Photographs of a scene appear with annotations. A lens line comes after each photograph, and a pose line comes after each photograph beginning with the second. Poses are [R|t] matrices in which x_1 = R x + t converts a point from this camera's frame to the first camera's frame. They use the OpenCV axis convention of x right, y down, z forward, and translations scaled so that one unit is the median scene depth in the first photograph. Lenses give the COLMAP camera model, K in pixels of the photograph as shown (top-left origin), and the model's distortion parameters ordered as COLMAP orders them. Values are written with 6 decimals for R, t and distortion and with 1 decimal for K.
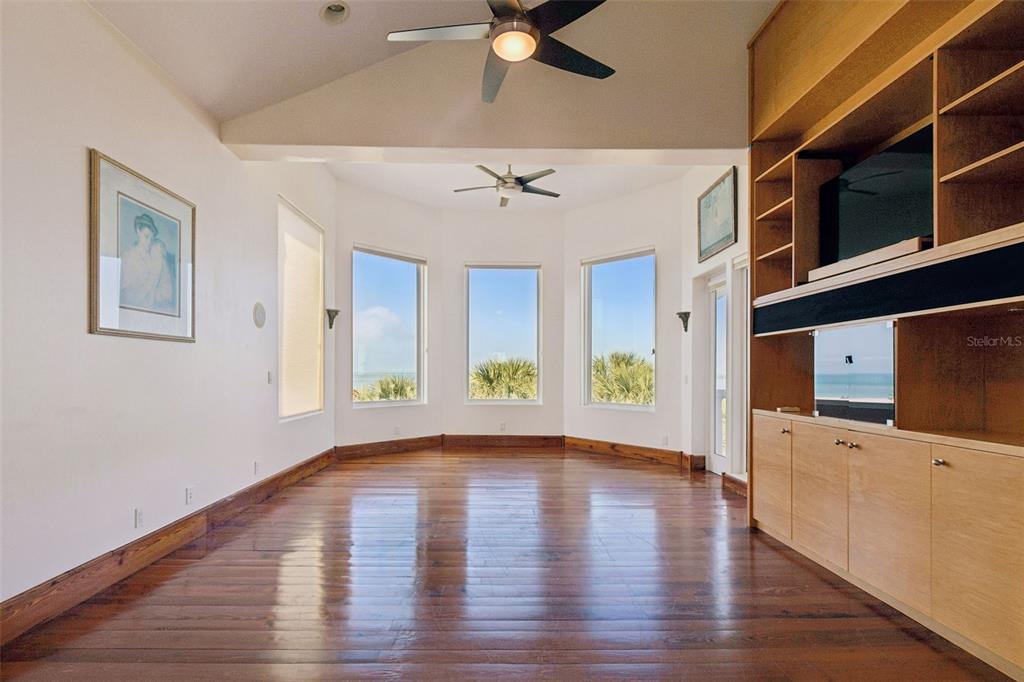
lens RADIAL K [[483.3, 0, 508.3], [0, 483.3, 350.8], [0, 0, 1]] dist [-0.002399, -0.000173]
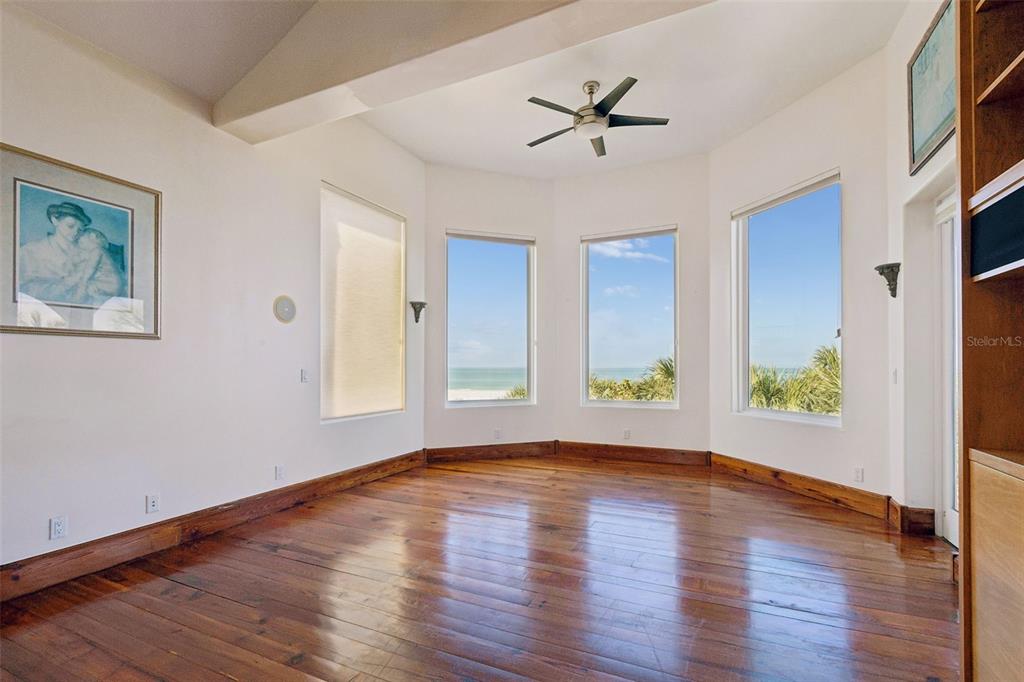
lens RADIAL K [[466.9, 0, 509.9], [0, 466.9, 352.5], [0, 0, 1]] dist [-0.001408, -0.000275]
pose [[0.897203, -0.022898, -0.441024, 0.196519], [0.028295, 0.999584, 0.005663, 0.012542], [0.440711, -0.017560, 0.897478, 0.273668]]
